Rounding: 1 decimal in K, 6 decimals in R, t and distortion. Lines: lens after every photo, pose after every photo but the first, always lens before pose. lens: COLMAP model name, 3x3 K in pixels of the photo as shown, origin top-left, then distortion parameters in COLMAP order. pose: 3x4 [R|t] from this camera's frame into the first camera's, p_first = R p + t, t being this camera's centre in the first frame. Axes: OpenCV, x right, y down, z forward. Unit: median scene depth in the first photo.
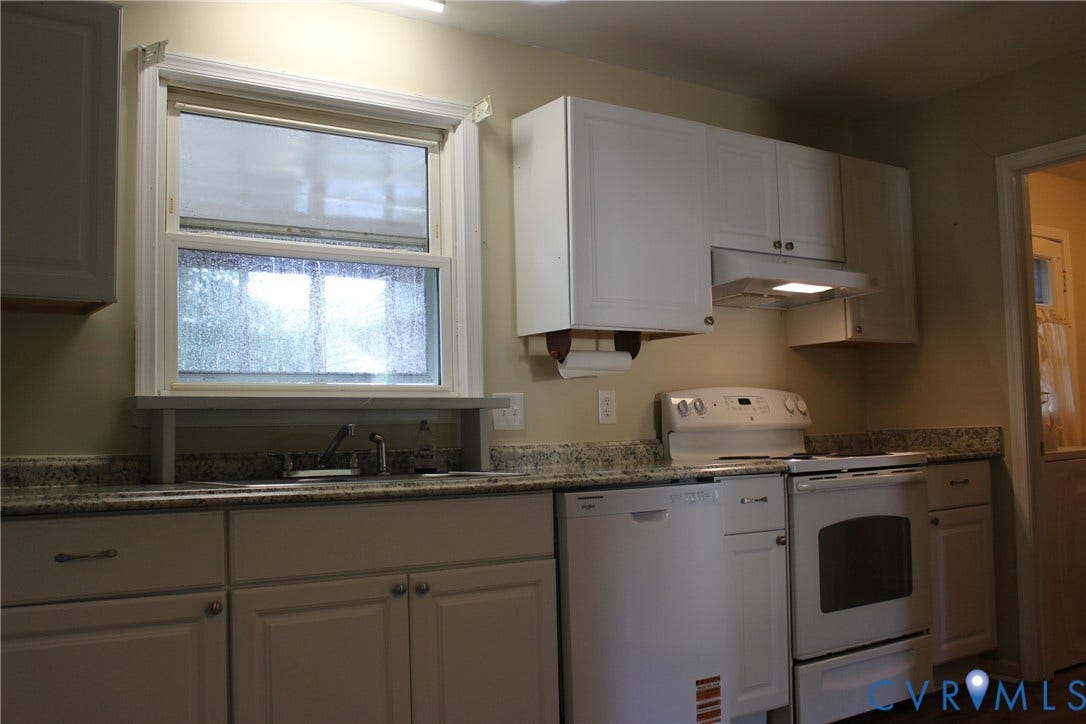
lens RADIAL K [[1040.6, 0, 541.7], [0, 1040.6, 374.9], [0, 0, 1]] dist [-0.146894, 0.145801]
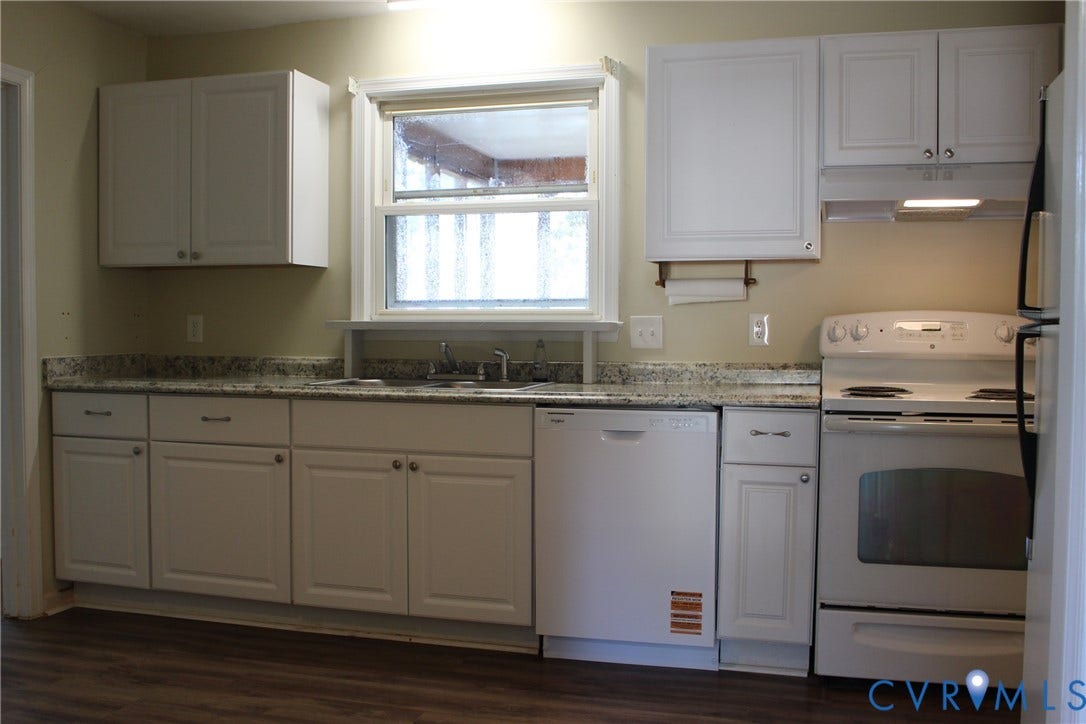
lens RADIAL K [[1040.6, 0, 541.7], [0, 1040.6, 374.9], [0, 0, 1]] dist [-0.146894, 0.145801]
pose [[0.633670, 0.066933, -0.770703, 0.888557], [0.028408, 0.993565, 0.109645, -0.053168], [0.773082, -0.091373, 0.627691, 0.226664]]
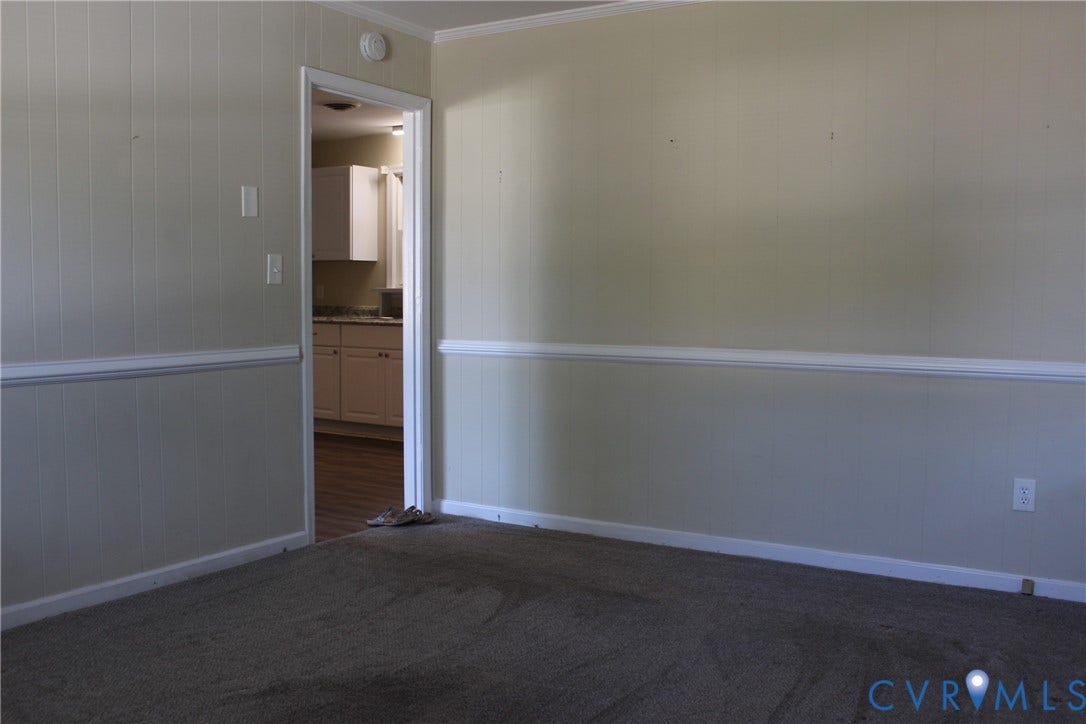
lens RADIAL K [[1040.6, 0, 541.7], [0, 1040.6, 374.9], [0, 0, 1]] dist [-0.146894, 0.145801]
pose [[0.384471, 0.104283, -0.917228, 2.379035], [0.041008, 0.990689, 0.129825, -0.092826], [0.922226, -0.087528, 0.376614, 0.230061]]
